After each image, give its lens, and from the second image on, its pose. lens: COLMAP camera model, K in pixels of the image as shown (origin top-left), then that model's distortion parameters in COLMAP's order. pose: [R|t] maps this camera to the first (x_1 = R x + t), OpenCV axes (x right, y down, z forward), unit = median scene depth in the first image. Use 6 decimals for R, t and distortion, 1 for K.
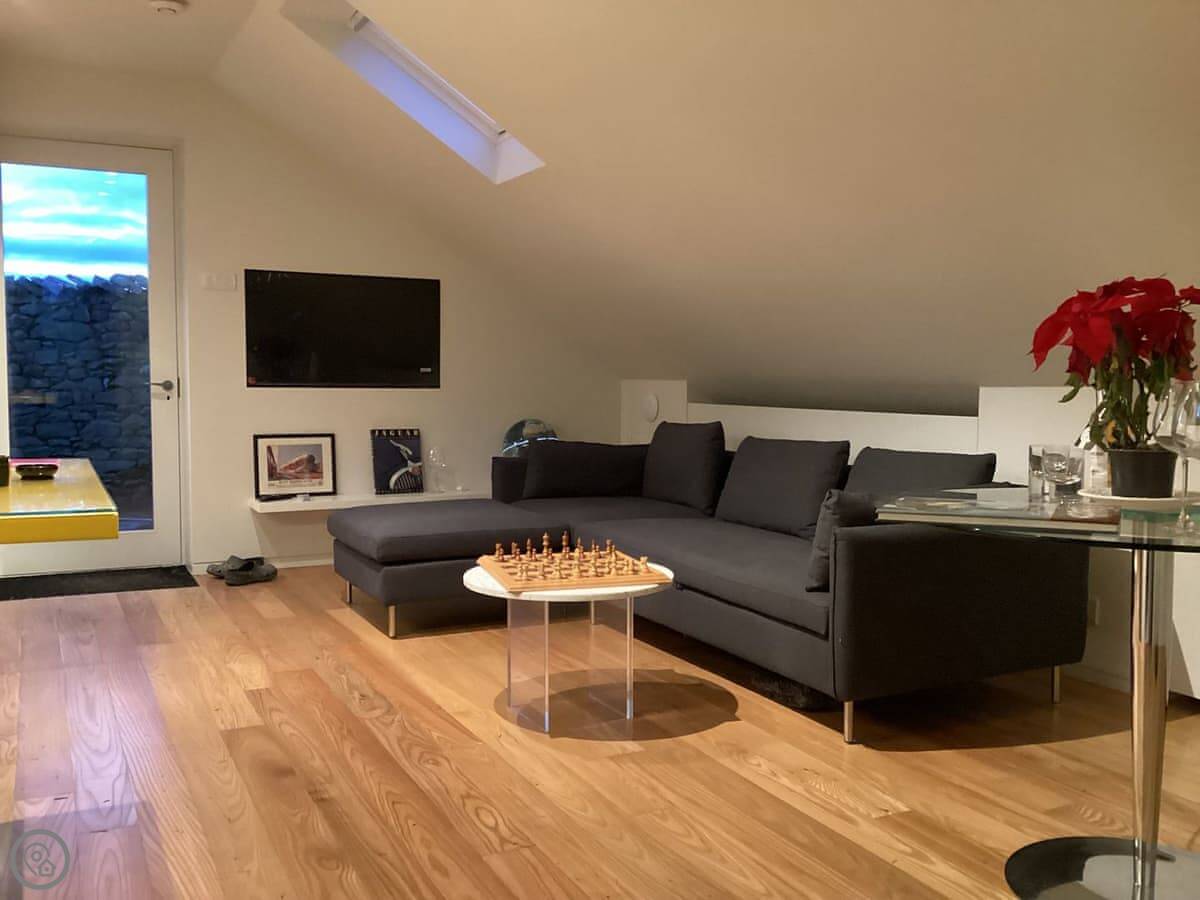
lens RADIAL K [[1073.0, 0, 605.7], [0, 1073.0, 448.0], [0, 0, 1]] dist [0.114747, -0.215247]
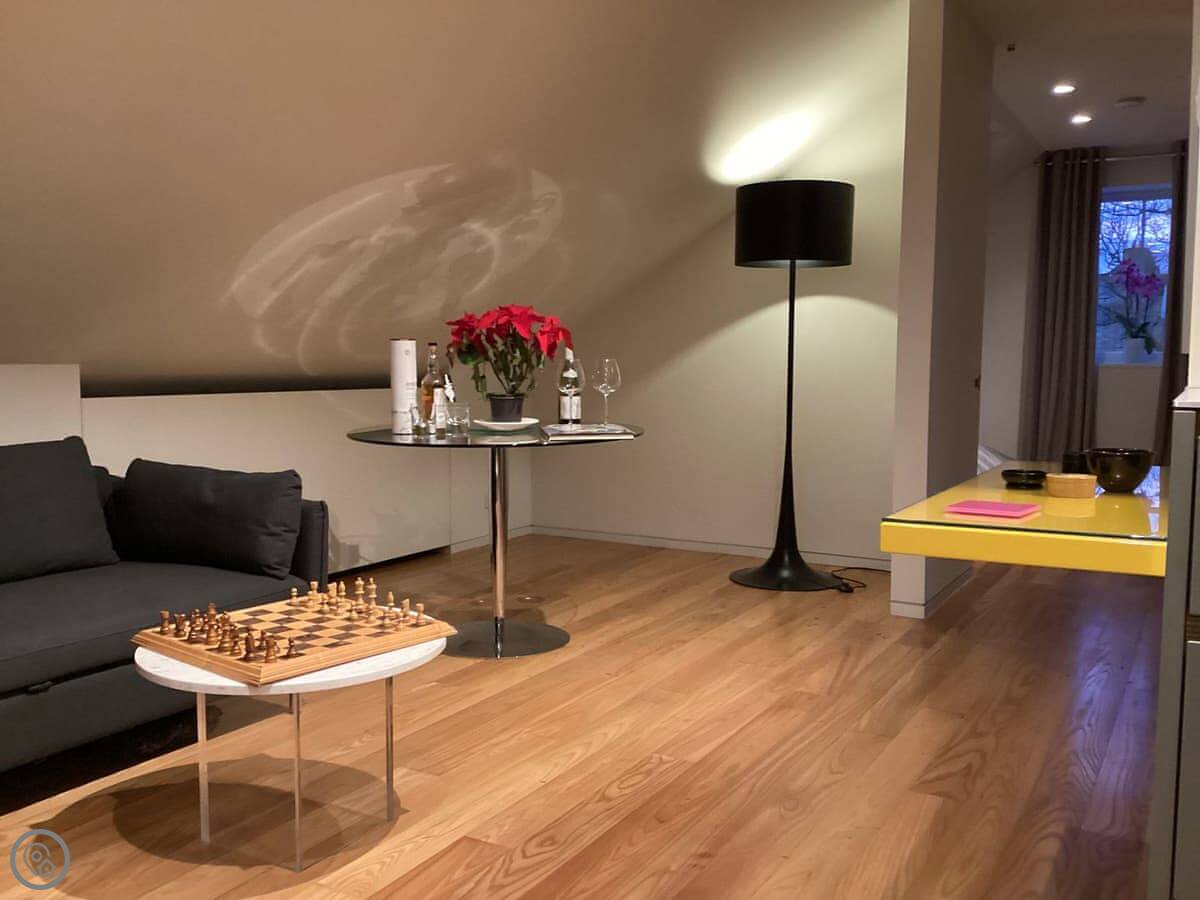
lens RADIAL K [[1080.7, 0, 600.0], [0, 1080.7, 450.0], [0, 0, 1]] dist [0.100143, -0.184266]
pose [[-0.544914, -0.081277, 0.834543, -0.761324], [0.047858, 0.990654, 0.127730, -0.092639], [-0.837125, 0.109541, -0.535932, 1.248182]]
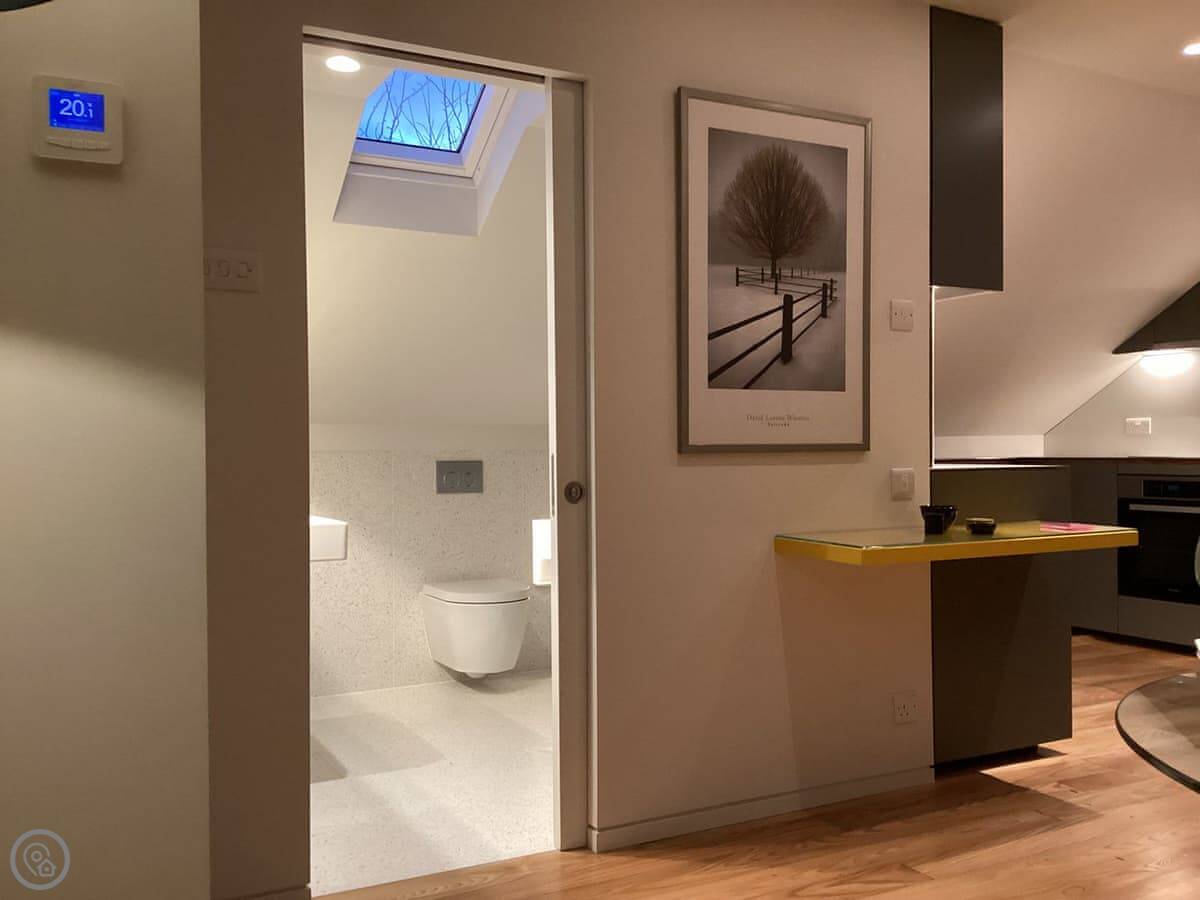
lens RADIAL K [[1091.9, 0, 634.3], [0, 1091.9, 449.1], [0, 0, 1]] dist [0.092408, -0.085007]
pose [[0.034884, -0.006845, -0.999368, 0.646708], [-0.060126, 0.998151, -0.008936, -0.029382], [0.997581, 0.060400, 0.034408, 0.345771]]
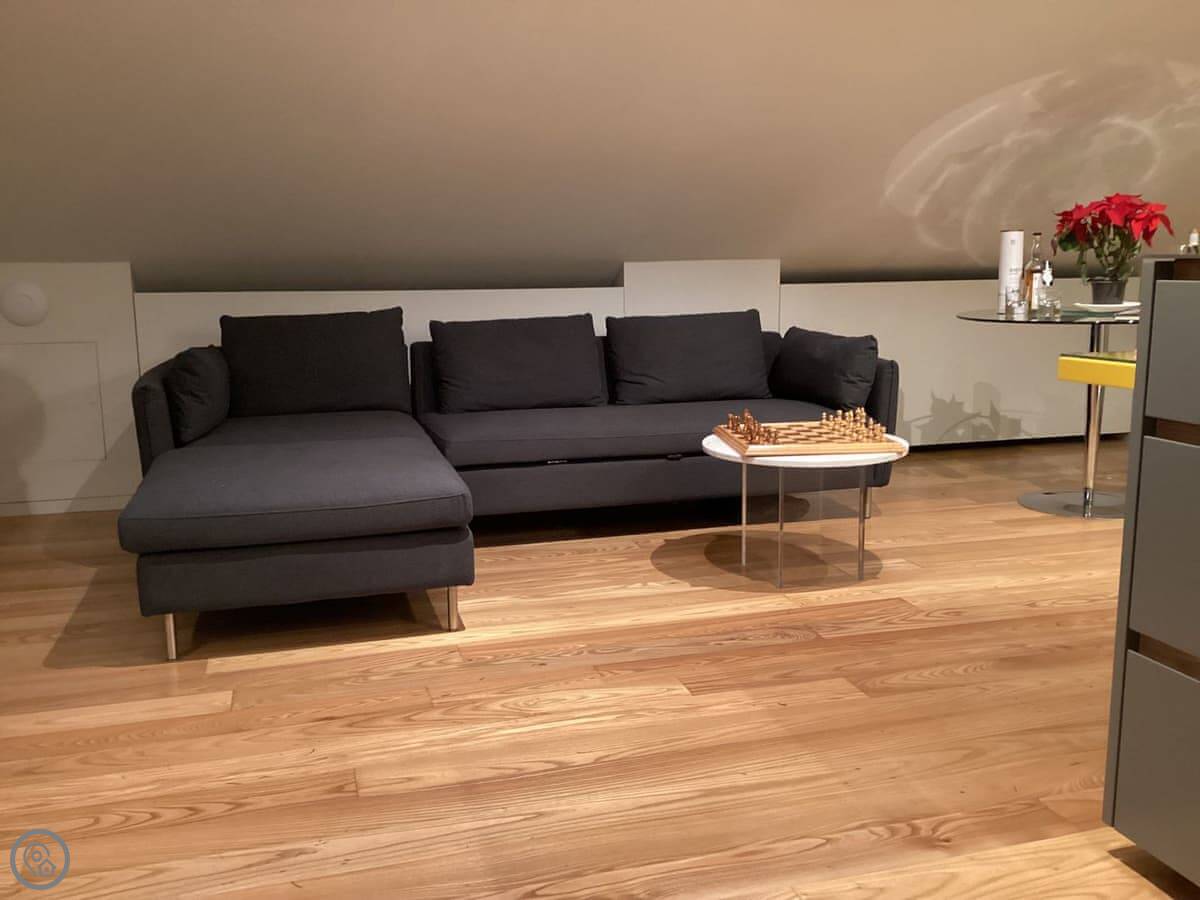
lens RADIAL K [[1073.0, 0, 605.7], [0, 1073.0, 448.0], [0, 0, 1]] dist [0.114747, -0.215247]
pose [[0.193764, -0.173251, 0.965629, -1.116746], [0.076864, 0.983938, 0.161112, -0.062006], [-0.978032, 0.043005, 0.203969, 1.009845]]
